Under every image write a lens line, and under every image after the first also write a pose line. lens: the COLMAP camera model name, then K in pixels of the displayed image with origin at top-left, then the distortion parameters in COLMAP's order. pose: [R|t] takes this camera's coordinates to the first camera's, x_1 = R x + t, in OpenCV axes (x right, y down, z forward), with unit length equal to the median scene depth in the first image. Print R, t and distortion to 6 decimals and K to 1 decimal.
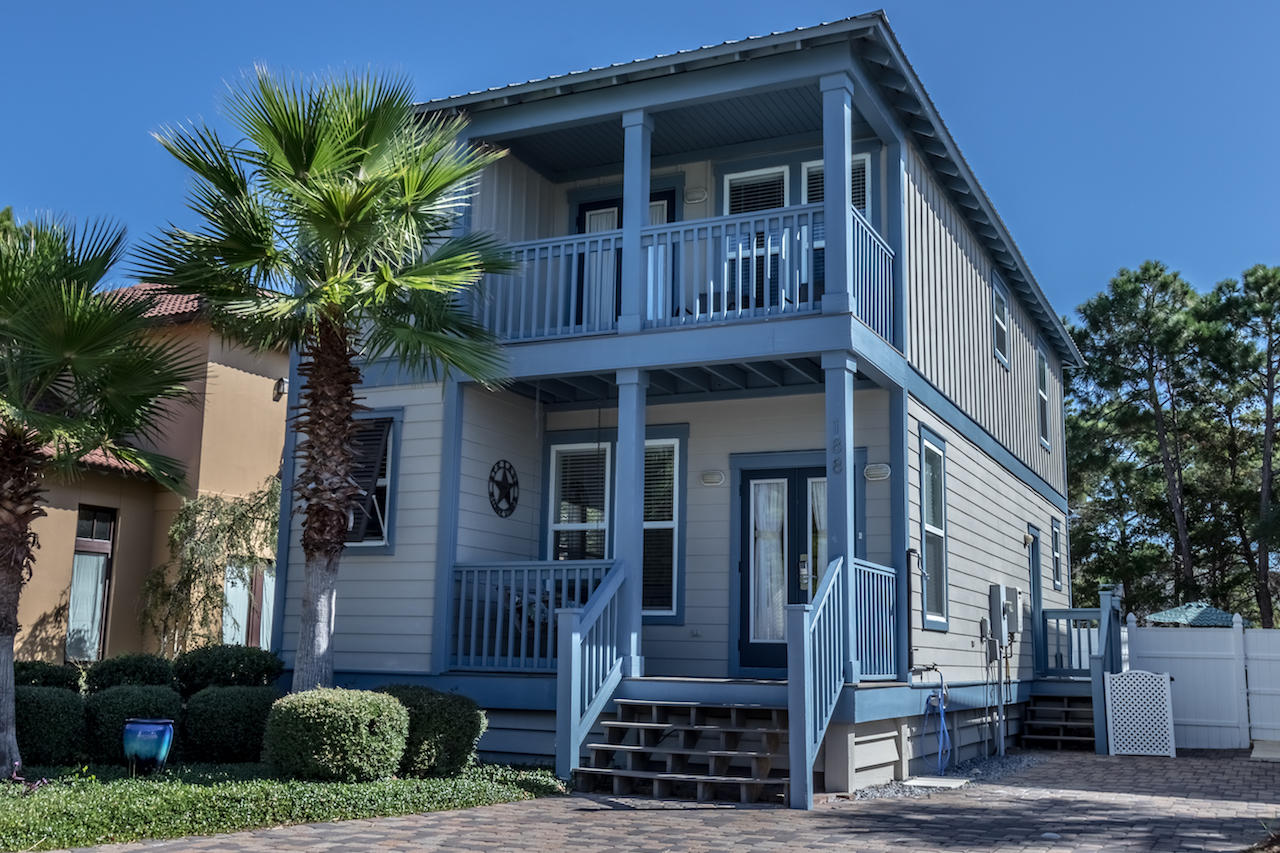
lens RADIAL K [[1279.5, 0, 640.0], [0, 1279.5, 426.5], [0, 0, 1]] dist [0.007309, 0.026393]
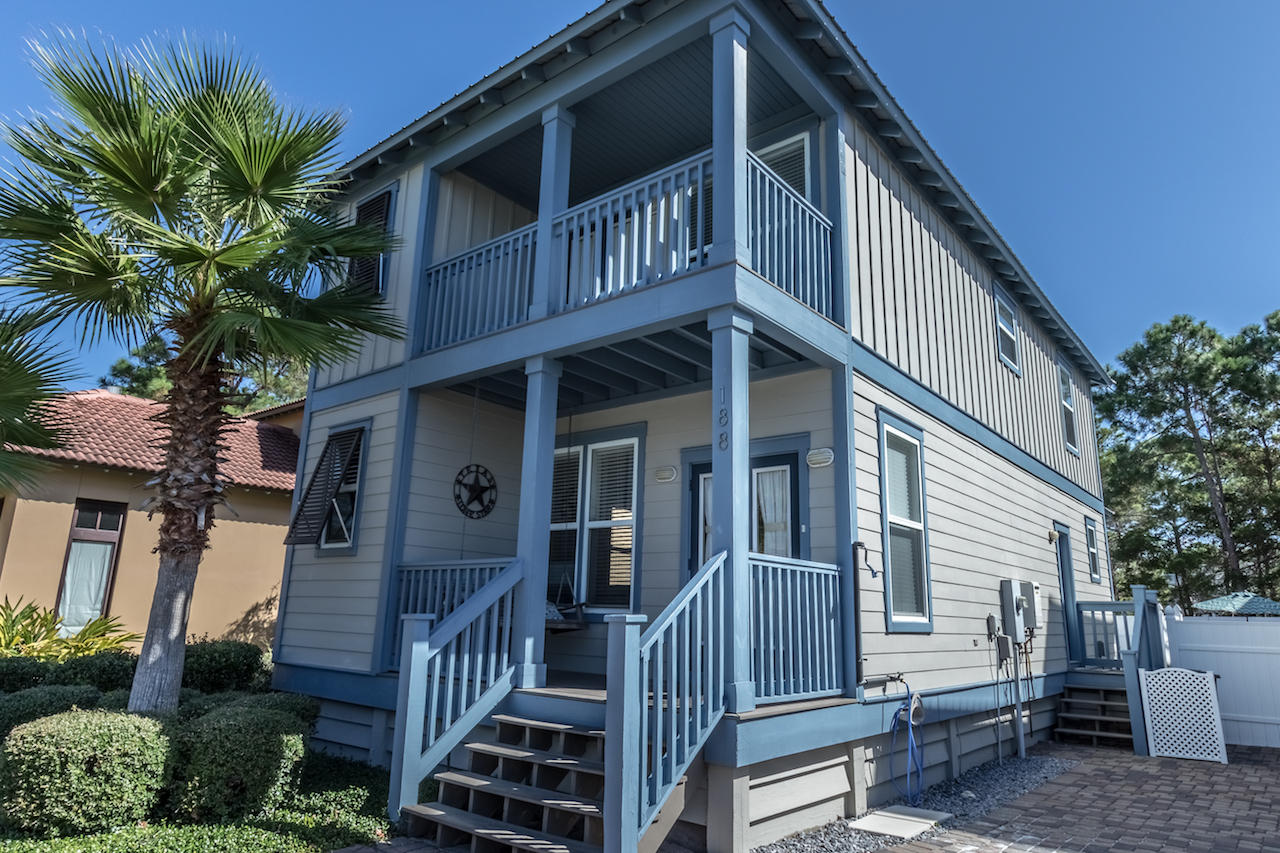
lens RADIAL K [[789.3, 0, 640.0], [0, 789.3, 426.5], [0, 0, 1]] dist [0.006028, -0.001413]
pose [[0.971648, -0.048805, -0.231339, 0.168824], [0.033834, 0.997094, -0.068248, 0.041728], [0.233998, 0.058486, 0.970476, 0.373234]]
